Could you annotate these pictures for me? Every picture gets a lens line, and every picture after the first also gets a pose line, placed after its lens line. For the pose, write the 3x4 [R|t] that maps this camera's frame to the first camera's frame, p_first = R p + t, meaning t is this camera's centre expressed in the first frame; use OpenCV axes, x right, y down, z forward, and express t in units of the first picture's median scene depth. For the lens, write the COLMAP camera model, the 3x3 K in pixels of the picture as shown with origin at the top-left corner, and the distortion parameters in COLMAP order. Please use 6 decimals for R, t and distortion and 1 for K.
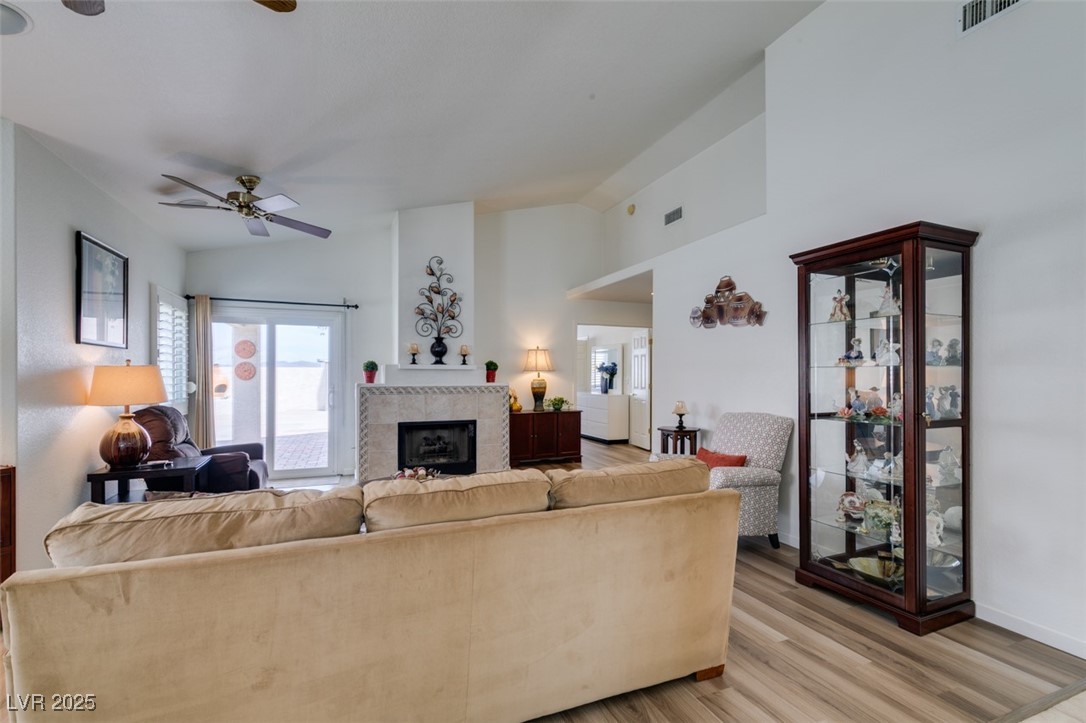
lens RADIAL K [[489.8, 0, 543.2], [0, 489.8, 374.5], [0, 0, 1]] dist [0.005262, -0.000128]
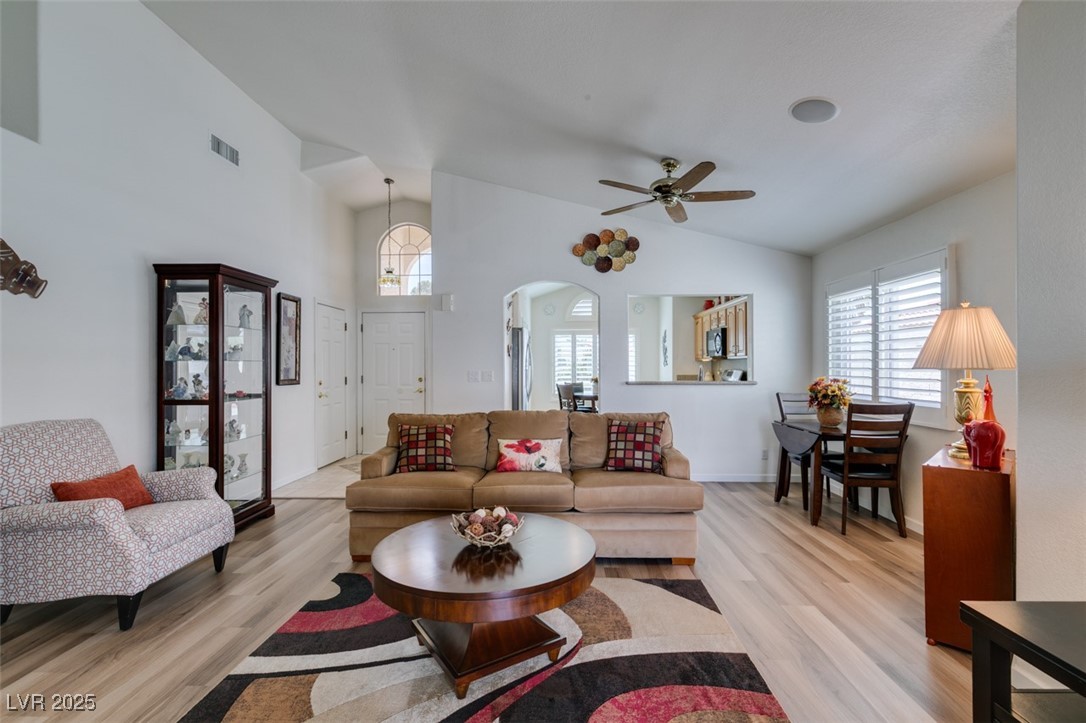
lens RADIAL K [[485.2, 0, 543.0], [0, 485.2, 363.1], [0, 0, 1]] dist [0.002571, -0.000325]
pose [[-0.912264, 0.005811, 0.409561, -0.331346], [0.004189, 0.999979, -0.004857, 0.000393], [-0.409581, -0.002715, -0.912270, 0.875817]]
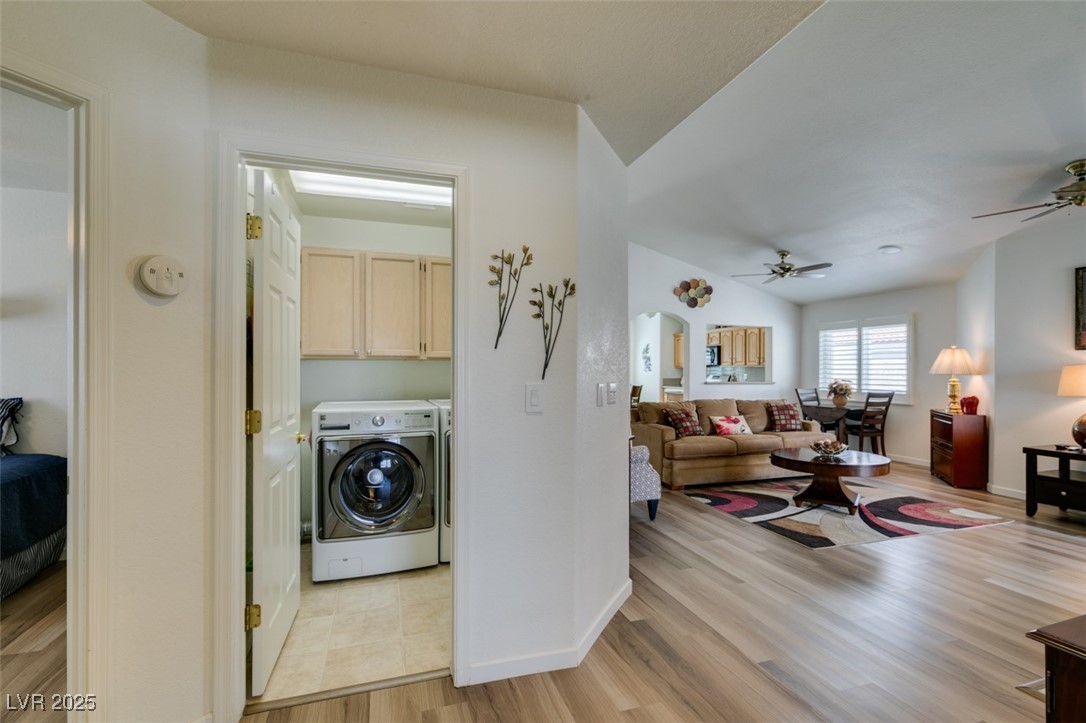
lens RADIAL K [[486.5, 0, 544.3], [0, 486.5, 369.2], [0, 0, 1]] dist [-0.002092, -0.000494]
pose [[-0.997749, -0.004035, 0.066942, 0.247060], [-0.004112, 0.999991, -0.001018, -0.001503], [-0.066938, -0.001291, -0.997756, 1.358830]]
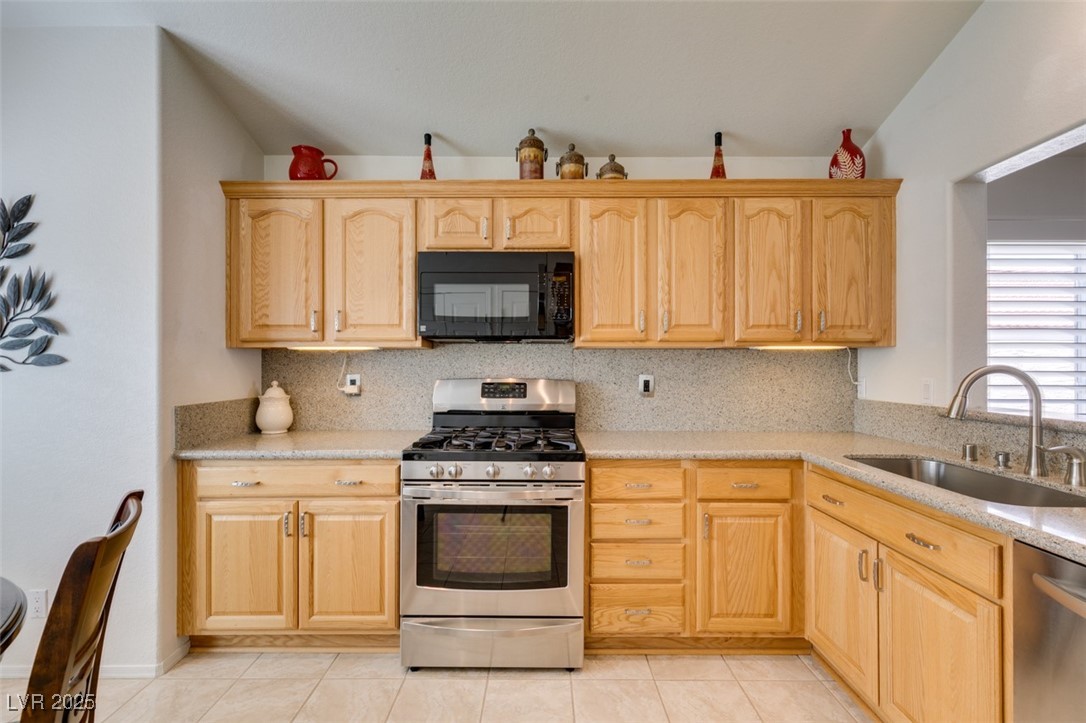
lens RADIAL K [[478.7, 0, 543.8], [0, 478.7, 363.8], [0, 0, 1]] dist [0.003962, 0.000467]
pose [[-0.374251, -0.000505, -0.927327, 0.119536], [-0.001306, 0.999999, -0.000017, 0.000535], [0.927326, 0.001205, -0.374252, -0.261314]]
